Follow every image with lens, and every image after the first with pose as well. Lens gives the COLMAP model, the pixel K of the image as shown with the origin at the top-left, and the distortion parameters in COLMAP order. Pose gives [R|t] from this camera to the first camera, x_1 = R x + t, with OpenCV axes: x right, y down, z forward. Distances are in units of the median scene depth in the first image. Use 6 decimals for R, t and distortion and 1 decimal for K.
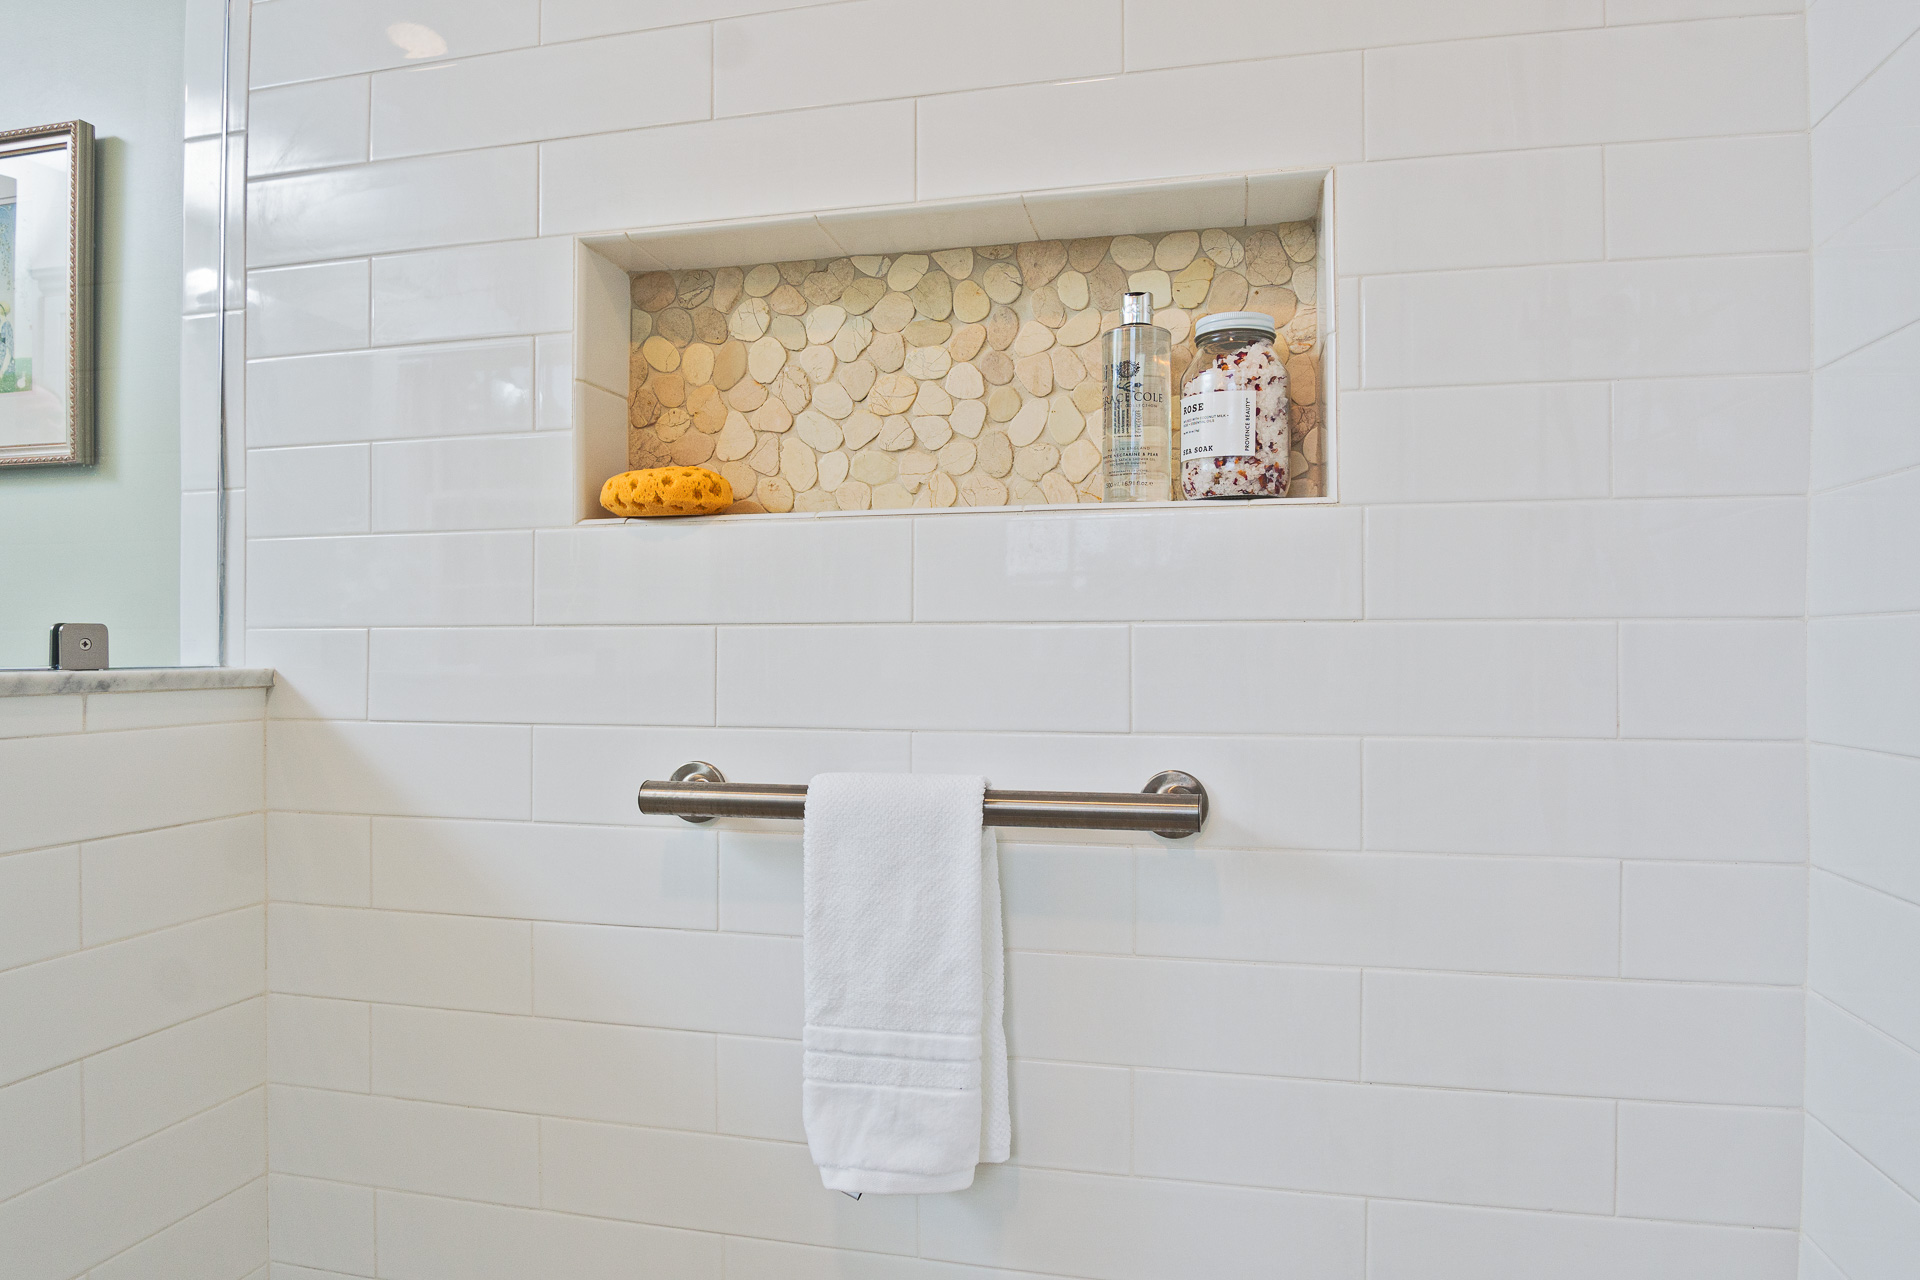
lens RADIAL K [[1124.3, 0, 960.0], [0, 1124.3, 640.0], [0, 0, 1]] dist [-0.016578, 0.000279]
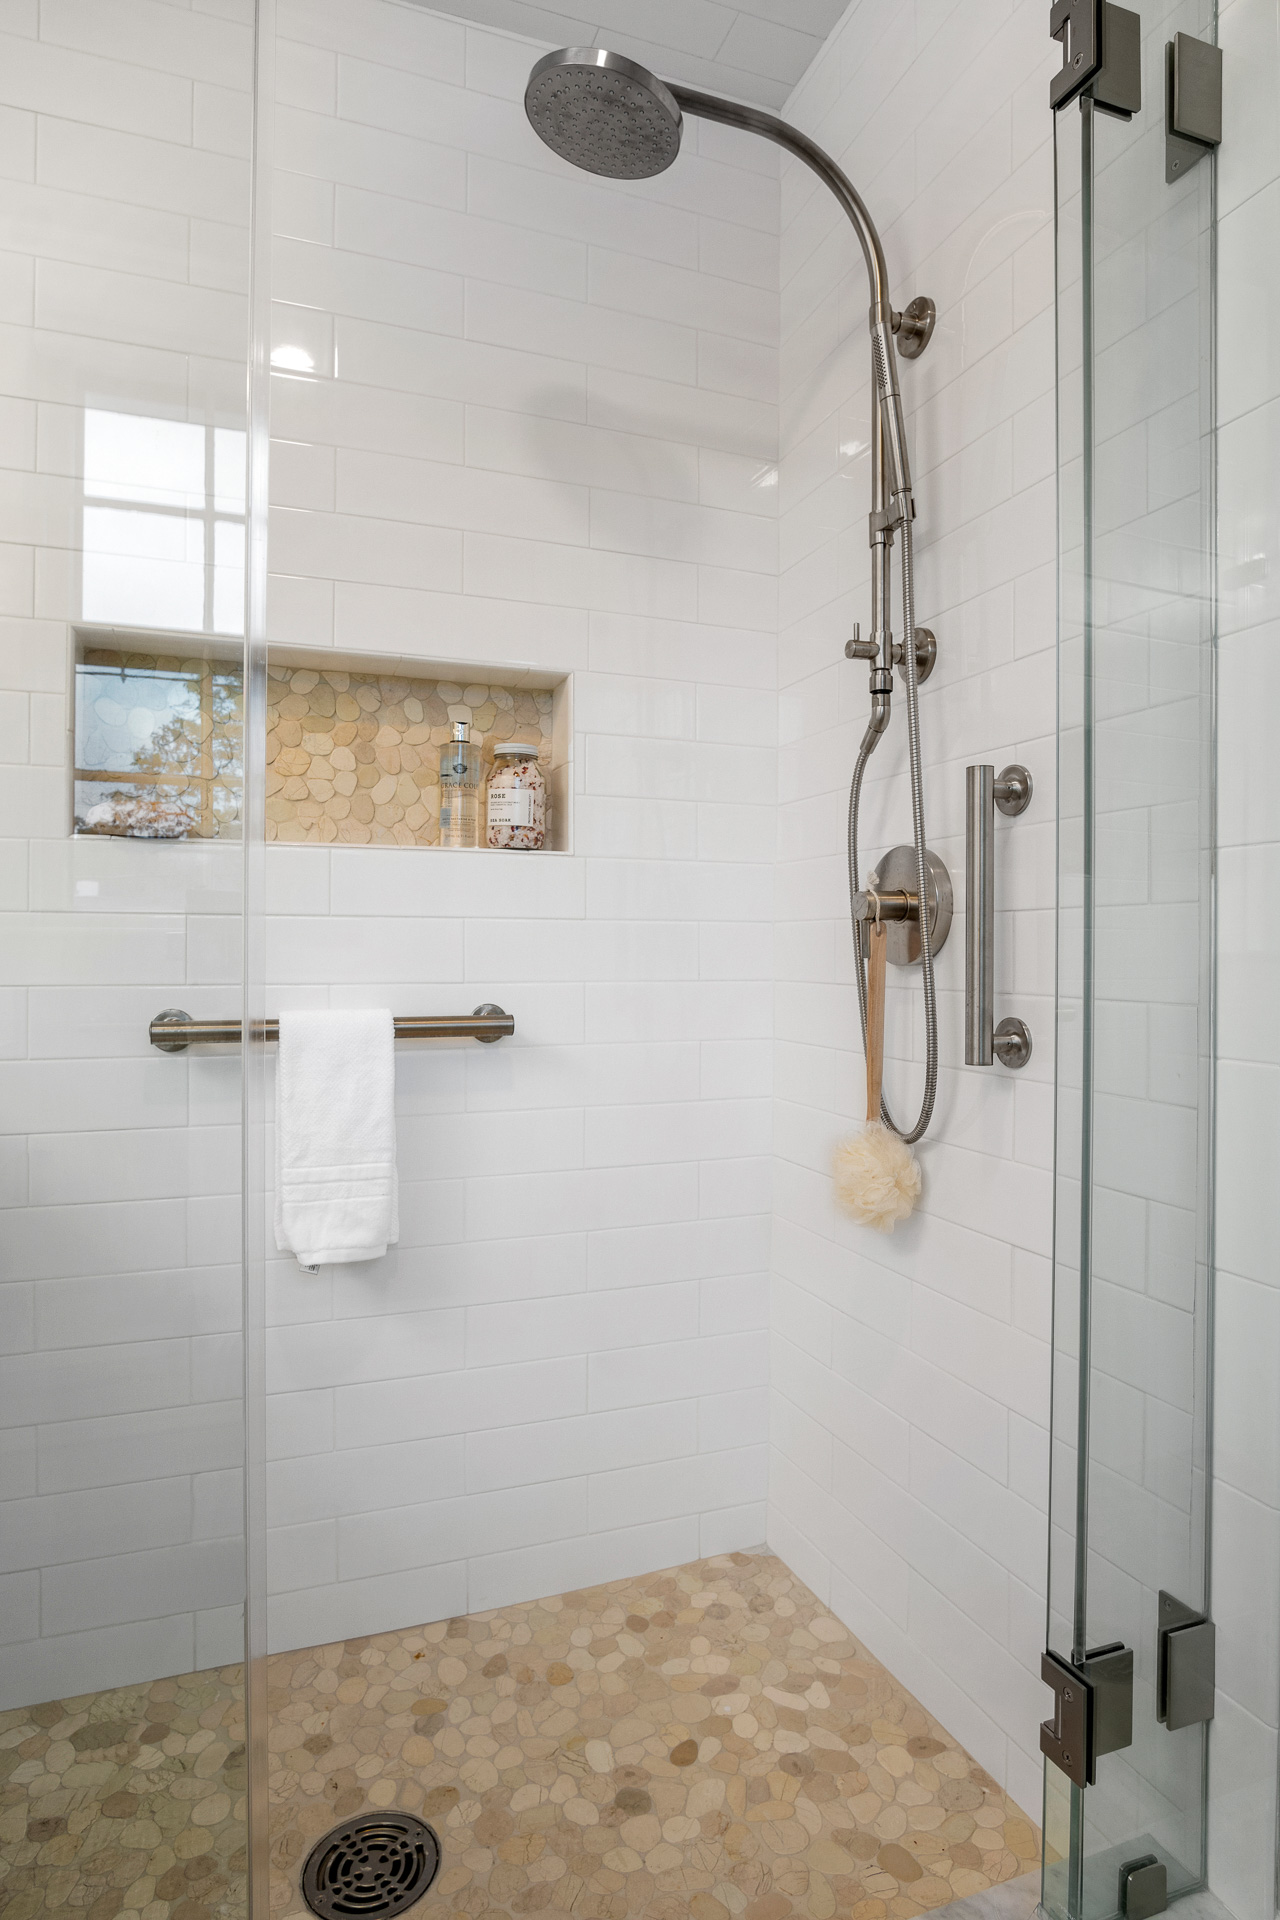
lens RADIAL K [[1052.9, 0, 606.5], [0, 1052.9, 942.6], [0, 0, 1]] dist [-0.021872, -0.000577]
pose [[0.840367, 0.005101, 0.541994, -0.490344], [-0.013407, 0.999845, 0.011376, 0.000074], [-0.541852, -0.016827, 0.840305, -0.426721]]
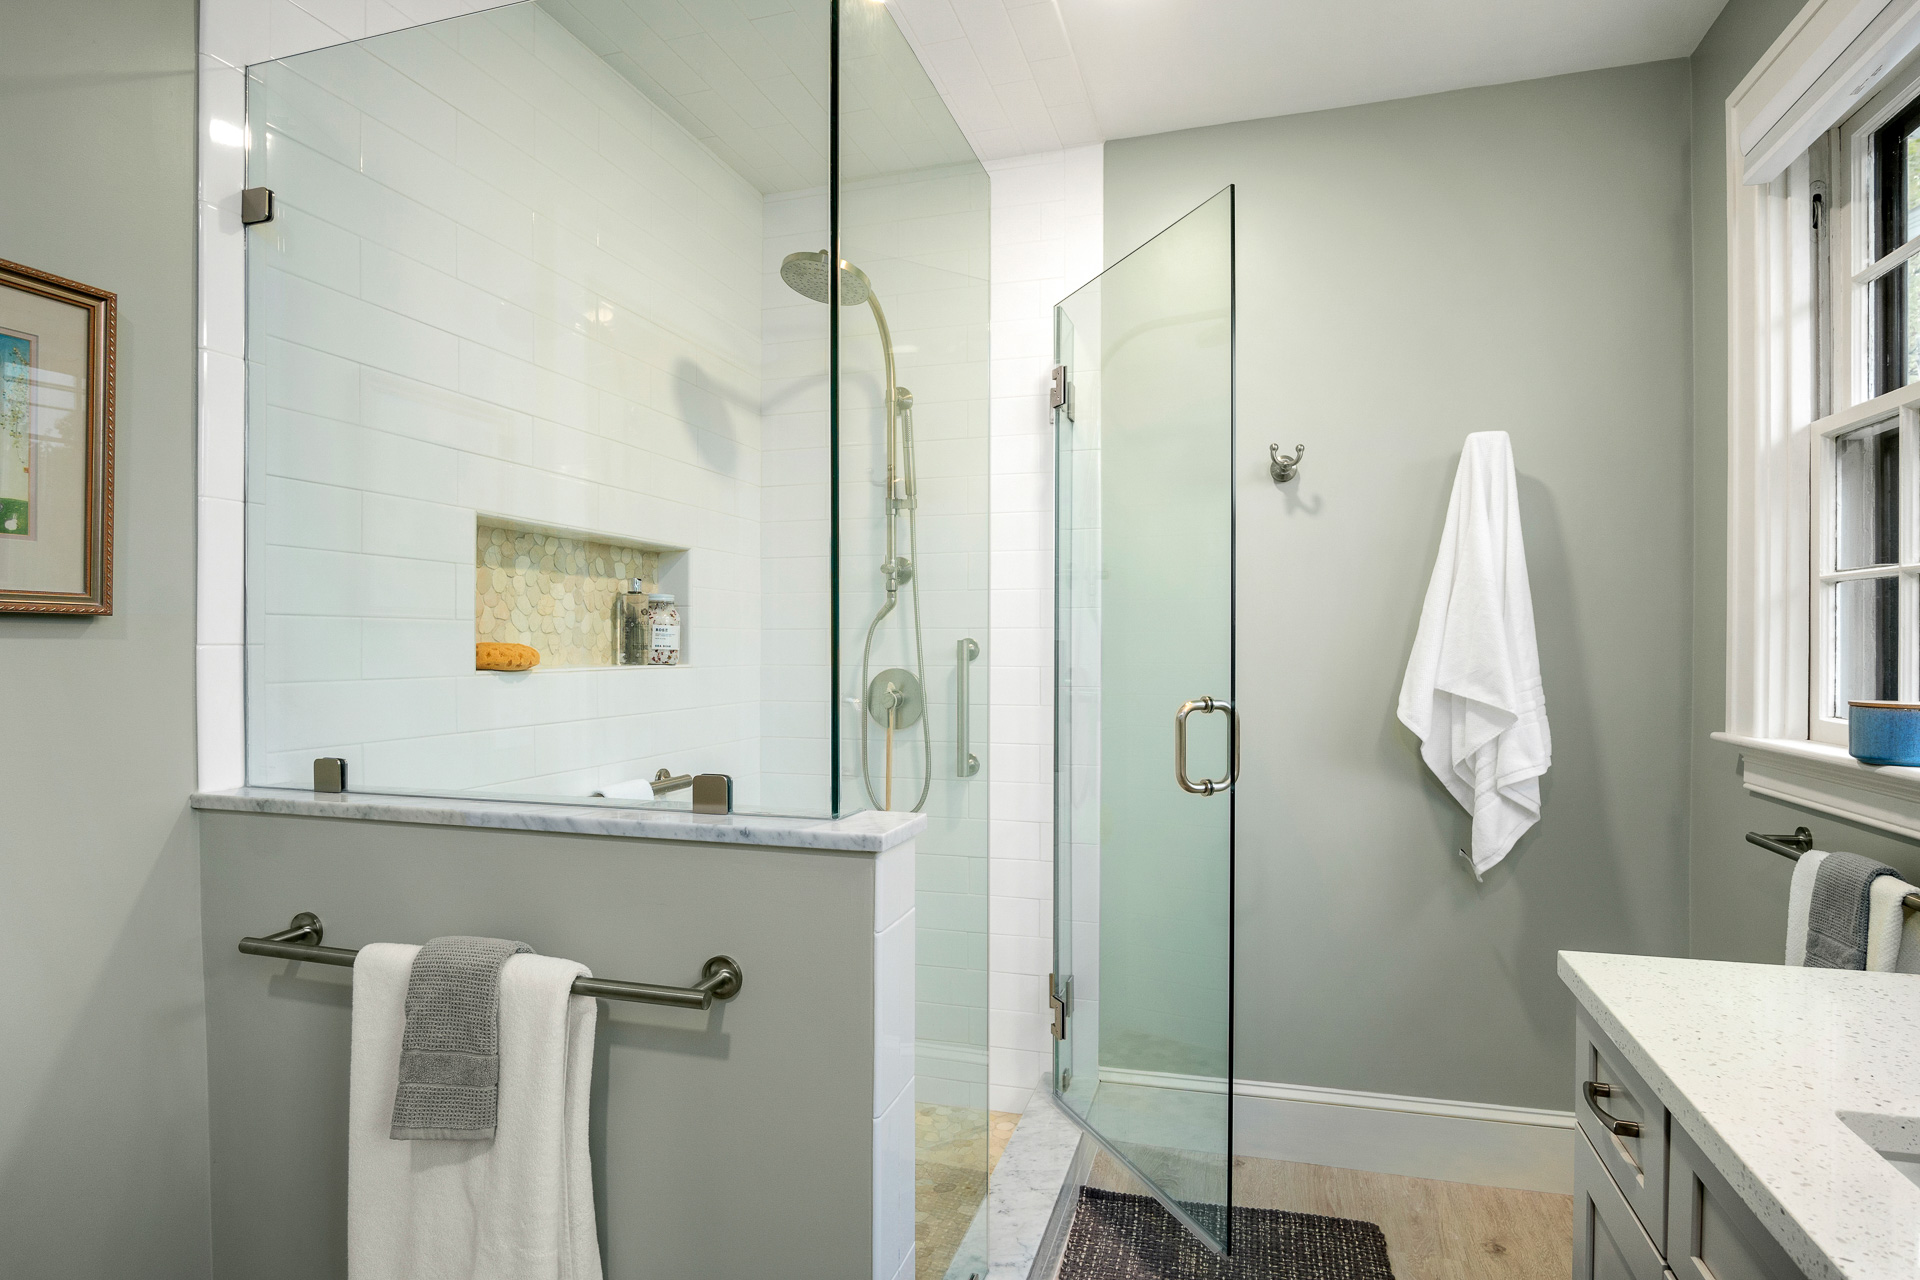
lens RADIAL K [[1052.9, 0, 954.3], [0, 1052.9, 656.8], [0, 0, 1]] dist [-0.021872, -0.000577]
pose [[0.087606, -0.004143, 0.996147, -1.988686], [-0.013200, 0.999899, 0.005320, -0.152278], [-0.996068, -0.013615, 0.087542, 0.101286]]
